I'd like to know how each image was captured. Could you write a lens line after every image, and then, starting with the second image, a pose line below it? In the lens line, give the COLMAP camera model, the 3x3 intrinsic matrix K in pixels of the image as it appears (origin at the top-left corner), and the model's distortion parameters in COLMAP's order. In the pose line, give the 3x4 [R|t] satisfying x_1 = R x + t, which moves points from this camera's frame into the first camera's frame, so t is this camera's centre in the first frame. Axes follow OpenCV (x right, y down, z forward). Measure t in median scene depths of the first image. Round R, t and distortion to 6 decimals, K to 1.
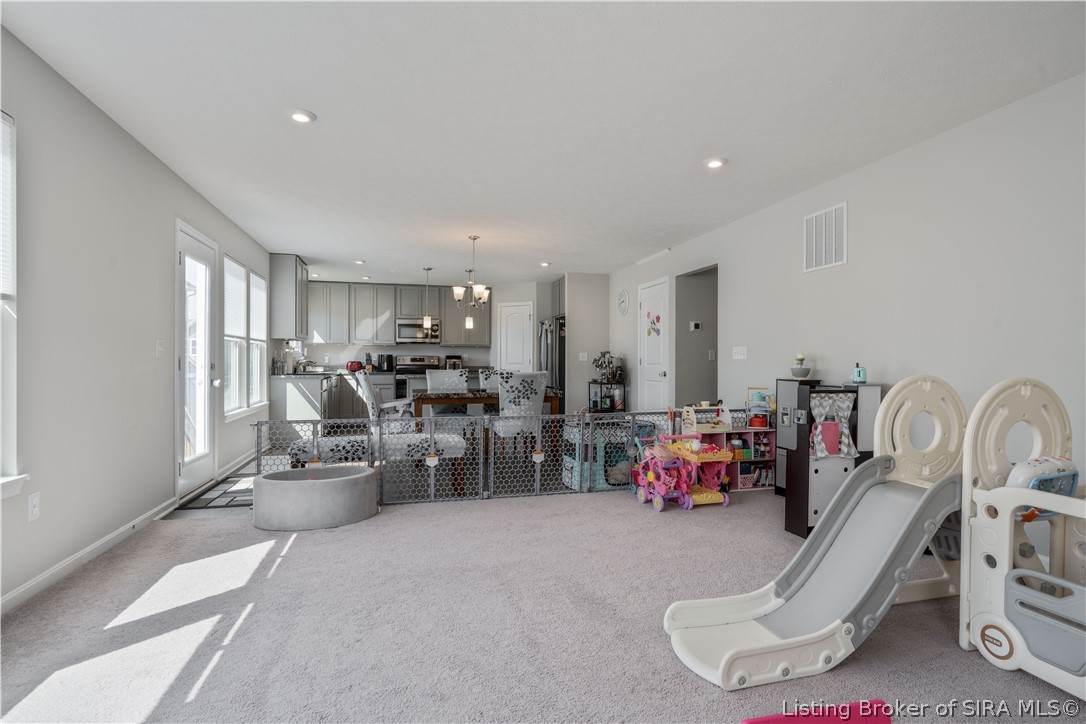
lens RADIAL K [[565.2, 0, 546.5], [0, 565.2, 366.5], [0, 0, 1]] dist [0.000954, -0.000558]
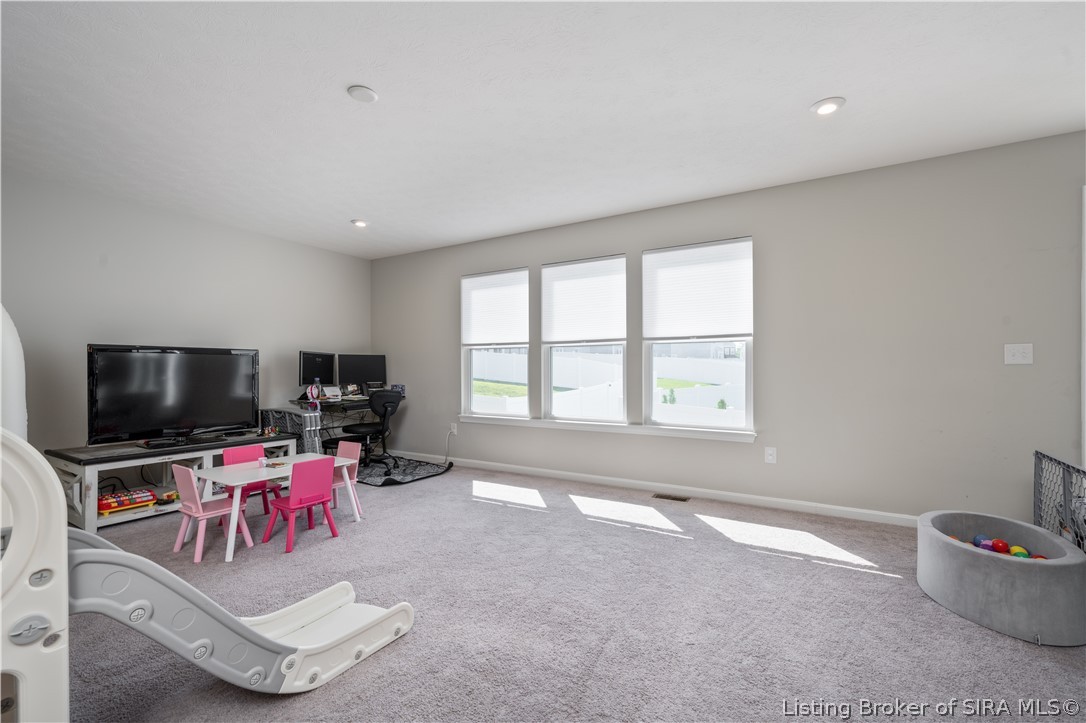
lens RADIAL K [[488.3, 0, 543.2], [0, 488.3, 362.1], [0, 0, 1]] dist [0.002816, -0.000388]
pose [[-0.730875, -0.009184, -0.682449, 0.527367], [-0.000277, 0.999913, -0.013160, -0.007348], [0.682511, -0.009429, -0.730814, 1.455111]]
